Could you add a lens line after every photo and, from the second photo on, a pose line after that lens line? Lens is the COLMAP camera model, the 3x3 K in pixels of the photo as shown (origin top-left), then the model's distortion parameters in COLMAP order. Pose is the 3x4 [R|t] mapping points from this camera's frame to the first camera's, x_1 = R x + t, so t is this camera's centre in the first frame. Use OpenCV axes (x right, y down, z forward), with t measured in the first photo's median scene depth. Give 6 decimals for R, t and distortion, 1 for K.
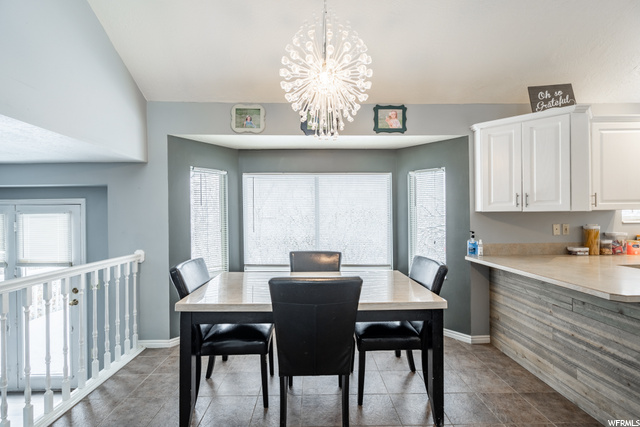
lens RADIAL K [[287.6, 0, 318.9], [0, 287.6, 216.1], [0, 0, 1]] dist [-0.002620, 0.000054]
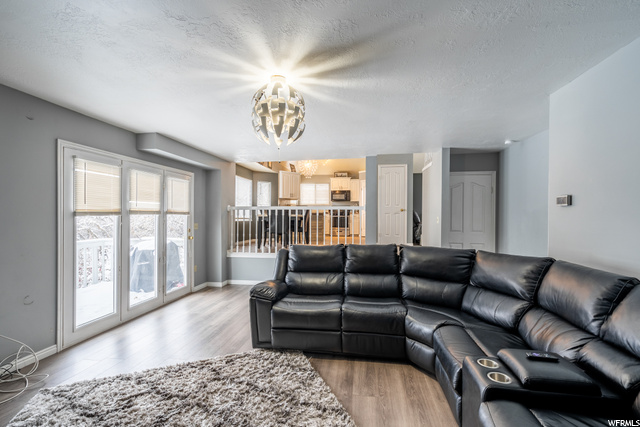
lens RADIAL K [[287.6, 0, 318.9], [0, 287.6, 216.1], [0, 0, 1]] dist [-0.002620, 0.000054]
pose [[0.173987, 0.010636, 0.984691, -2.695102], [-0.001210, 0.999943, -0.010587, 0.233306], [-0.984747, 0.000651, 0.173990, 0.035300]]
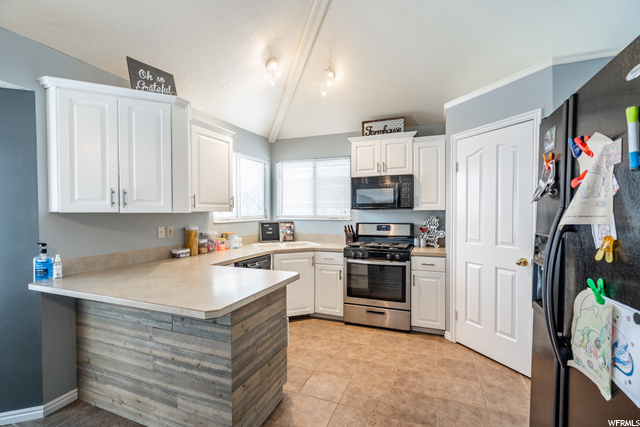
lens RADIAL K [[287.6, 0, 318.9], [0, 287.6, 216.1], [0, 0, 1]] dist [-0.002620, 0.000054]
pose [[0.392303, -0.005796, 0.919818, 0.207150], [0.002846, 0.999983, 0.005087, -0.009461], [-0.919832, 0.000622, 0.392313, 0.201978]]
